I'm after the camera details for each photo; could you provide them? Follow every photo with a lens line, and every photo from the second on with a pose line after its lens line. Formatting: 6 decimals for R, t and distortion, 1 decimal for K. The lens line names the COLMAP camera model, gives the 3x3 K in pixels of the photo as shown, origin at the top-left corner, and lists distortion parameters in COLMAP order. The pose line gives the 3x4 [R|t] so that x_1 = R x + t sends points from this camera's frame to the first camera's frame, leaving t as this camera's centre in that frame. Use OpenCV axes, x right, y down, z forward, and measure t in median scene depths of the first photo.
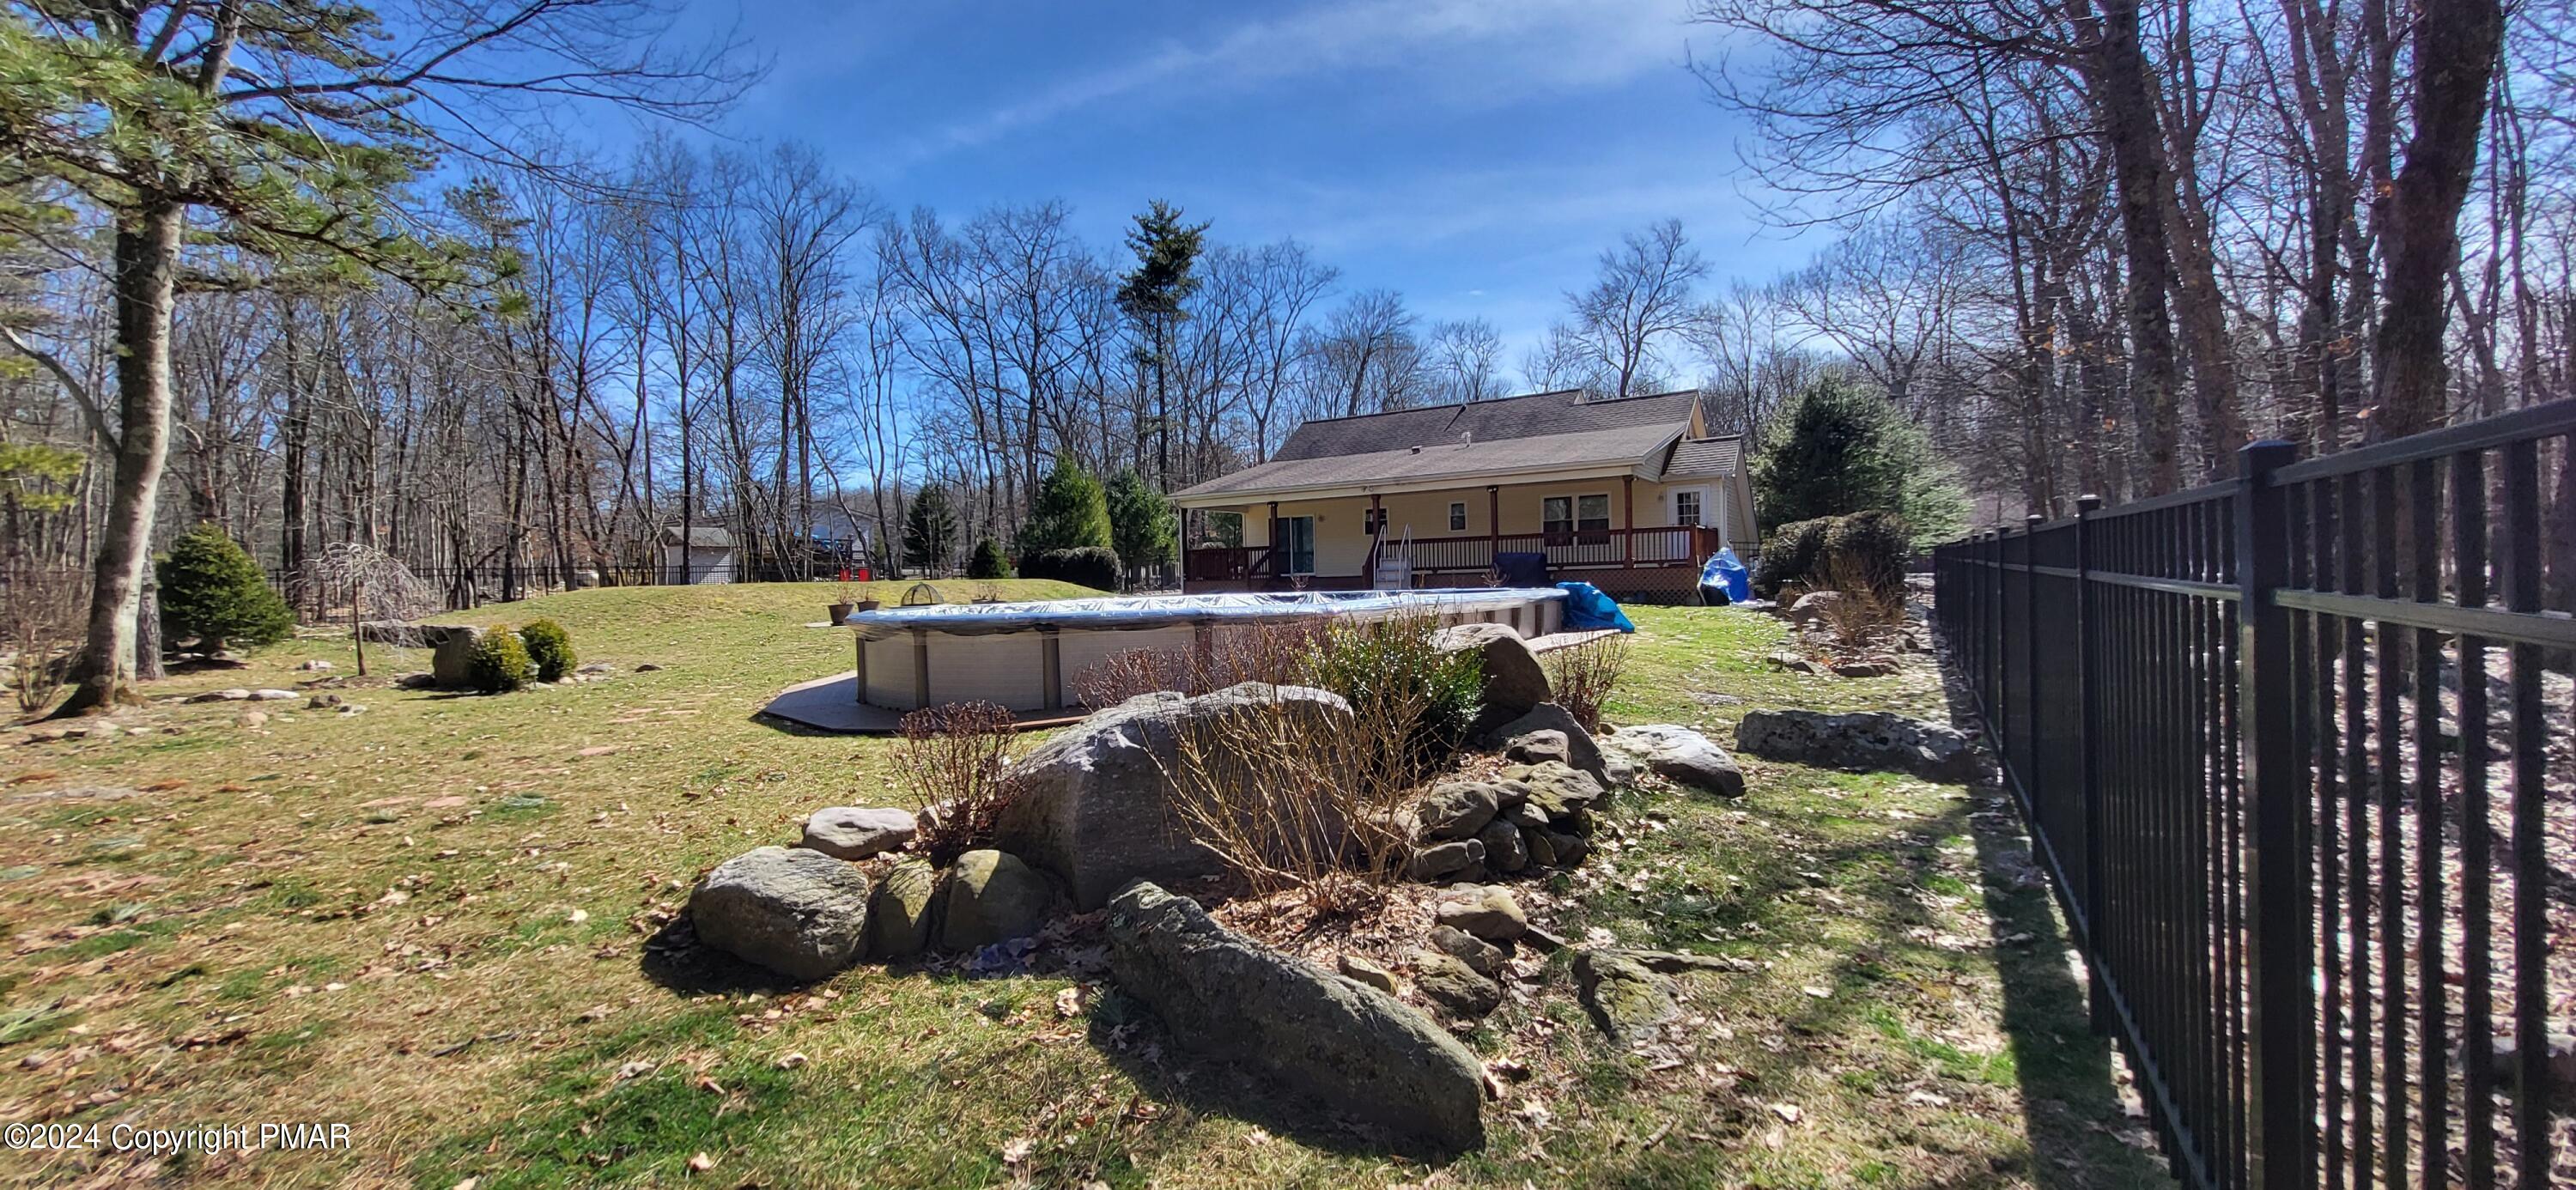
lens RADIAL K [[1011.6, 0, 1274.9], [0, 1011.6, 602.8], [0, 0, 1]] dist [0.001577, -0.000133]
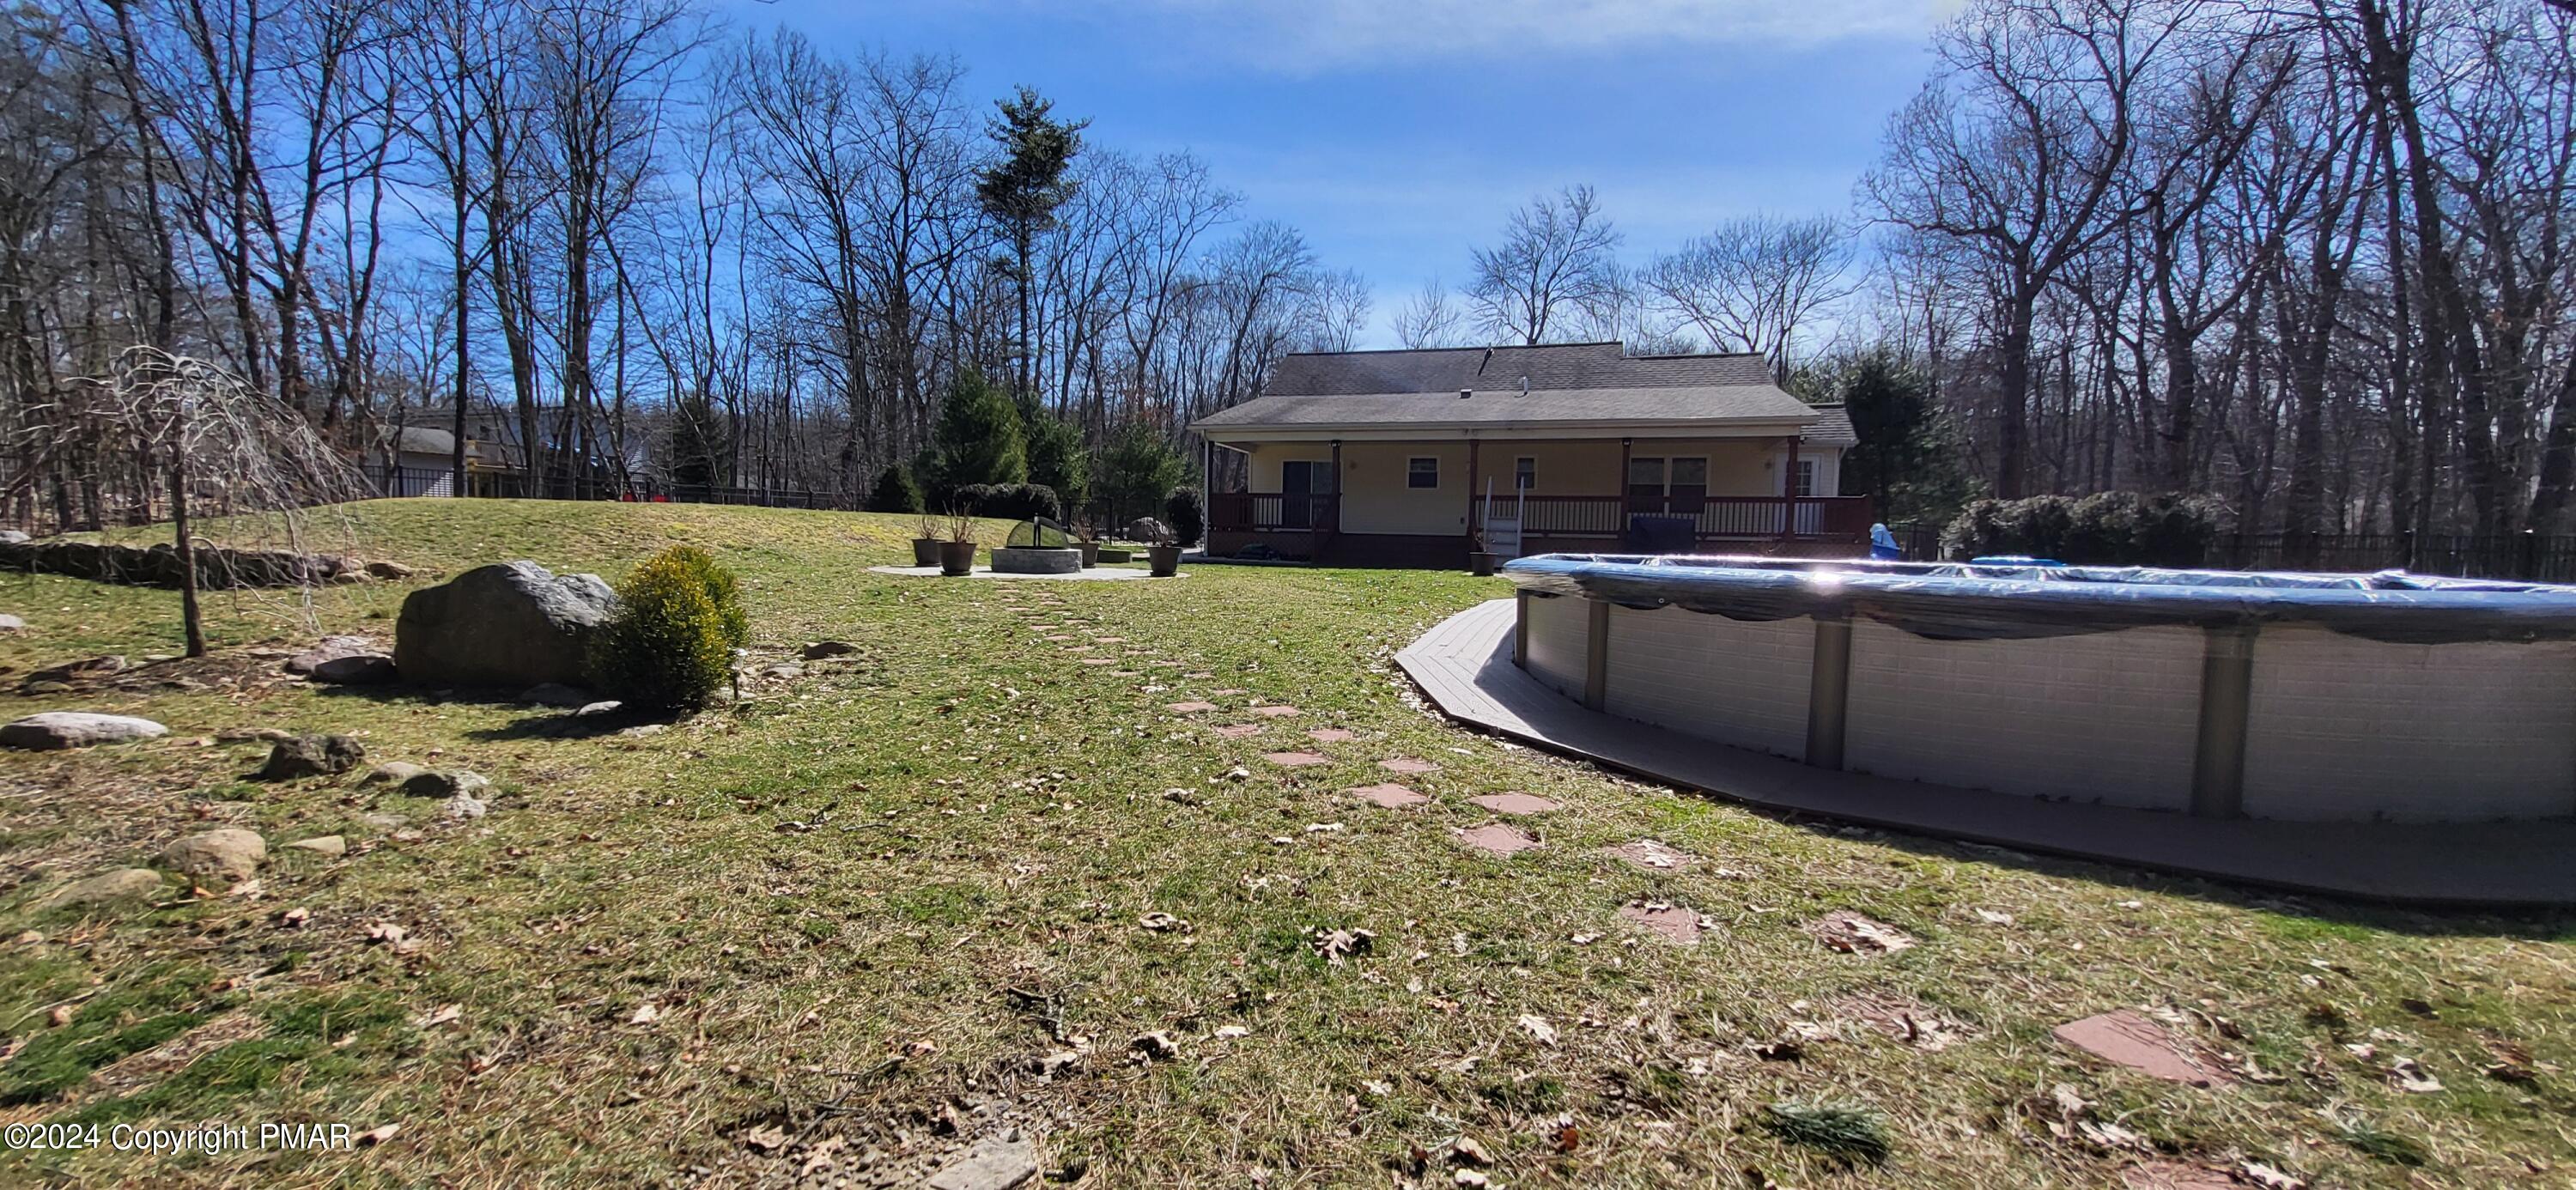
lens RADIAL K [[1011.6, 0, 1297.6], [0, 1011.6, 608.3], [0, 0, 1]] dist [0.001577, -0.000133]
pose [[0.964907, 0.027557, 0.261142, -0.112489], [-0.039802, 0.998336, 0.041717, 0.002231], [-0.259558, -0.050647, 0.964398, 0.087918]]
